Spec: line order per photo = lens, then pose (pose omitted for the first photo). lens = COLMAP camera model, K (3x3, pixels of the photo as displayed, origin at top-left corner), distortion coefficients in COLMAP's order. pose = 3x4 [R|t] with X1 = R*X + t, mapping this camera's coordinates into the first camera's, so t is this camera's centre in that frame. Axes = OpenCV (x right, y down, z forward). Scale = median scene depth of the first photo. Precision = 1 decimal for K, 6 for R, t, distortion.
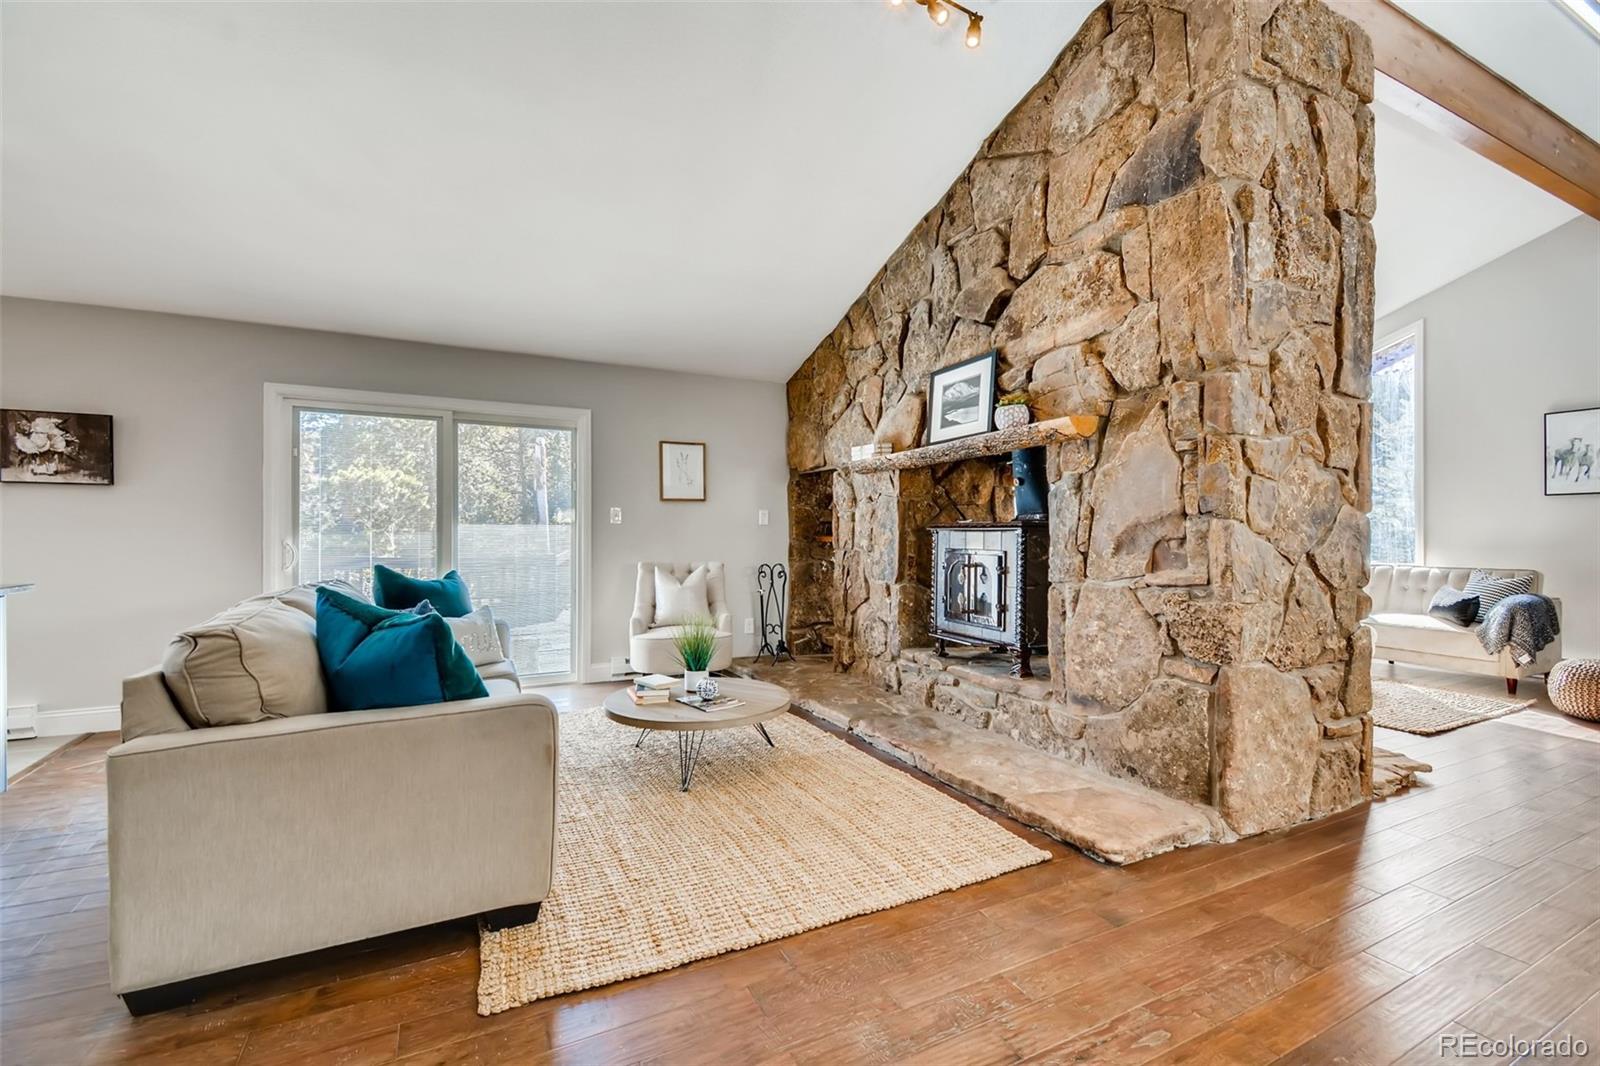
lens RADIAL K [[686.1, 0, 842.3], [0, 686.1, 535.8], [0, 0, 1]] dist [0.001237, -0.008148]
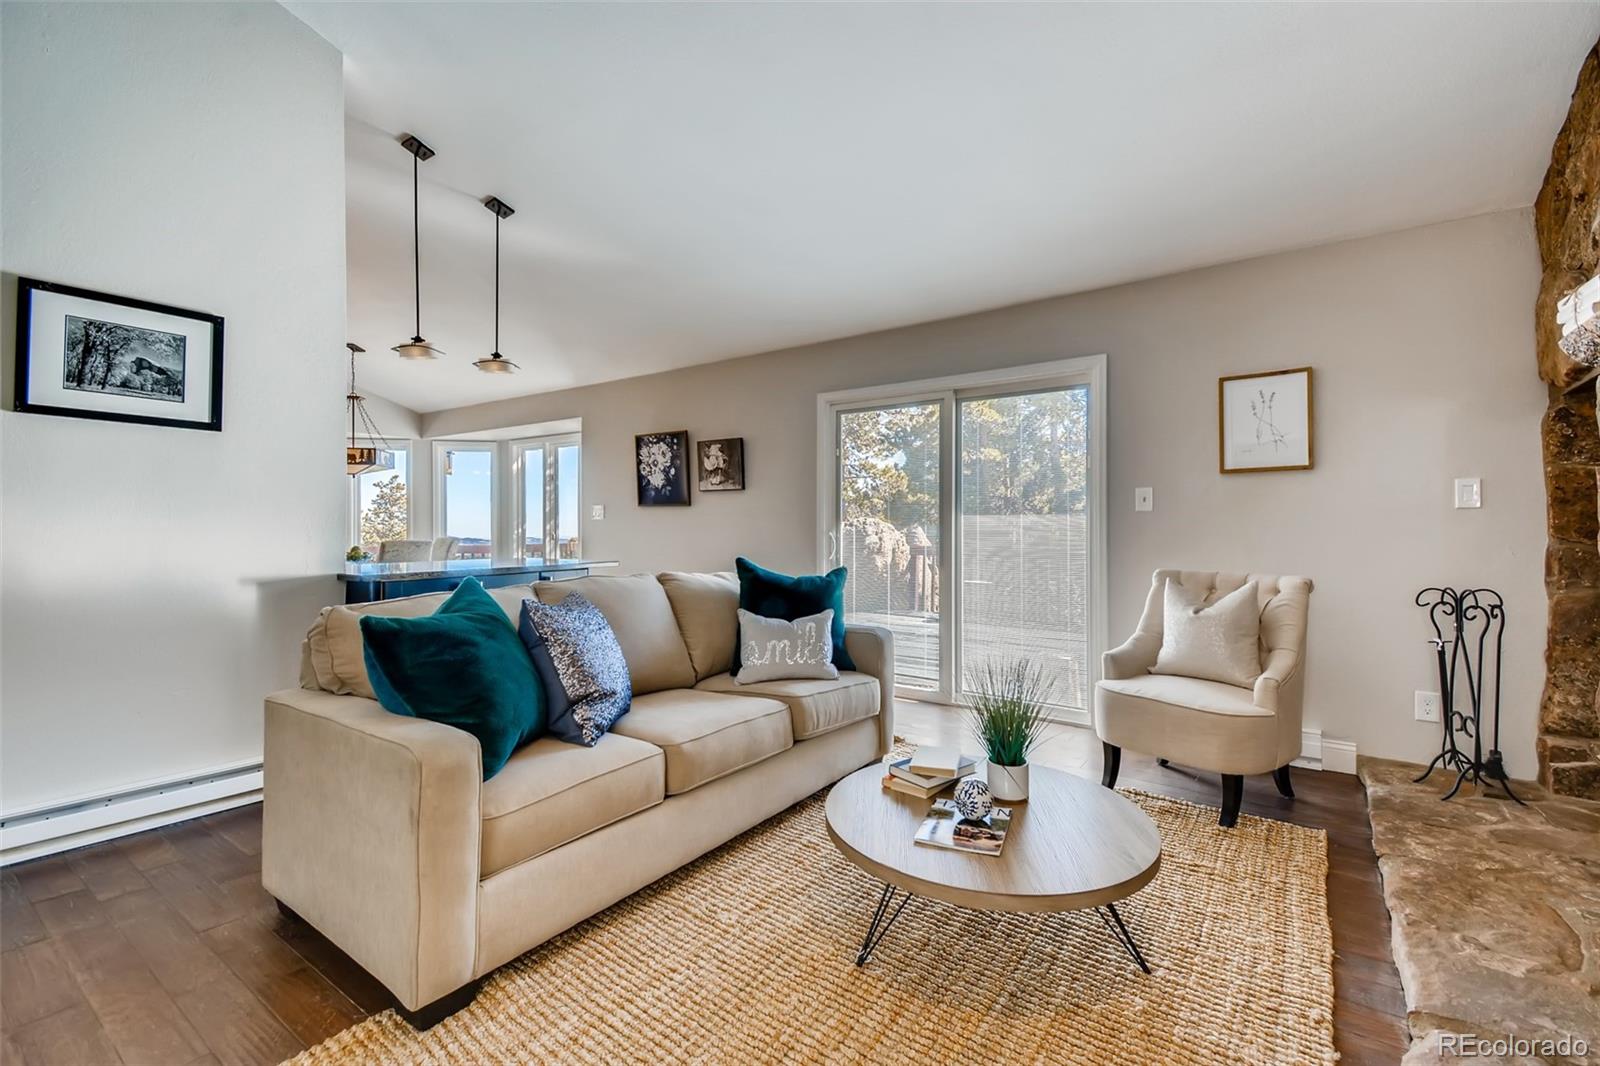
lens RADIAL K [[713.8, 0, 800.0], [0, 713.8, 533.0], [0, 0, 1]] dist [0.019756, -0.000404]
pose [[0.428297, 0.006605, -0.903614, 0.210706], [-0.001887, 0.999978, 0.006415, -0.000425], [0.903636, -0.001042, 0.428300, 0.469421]]
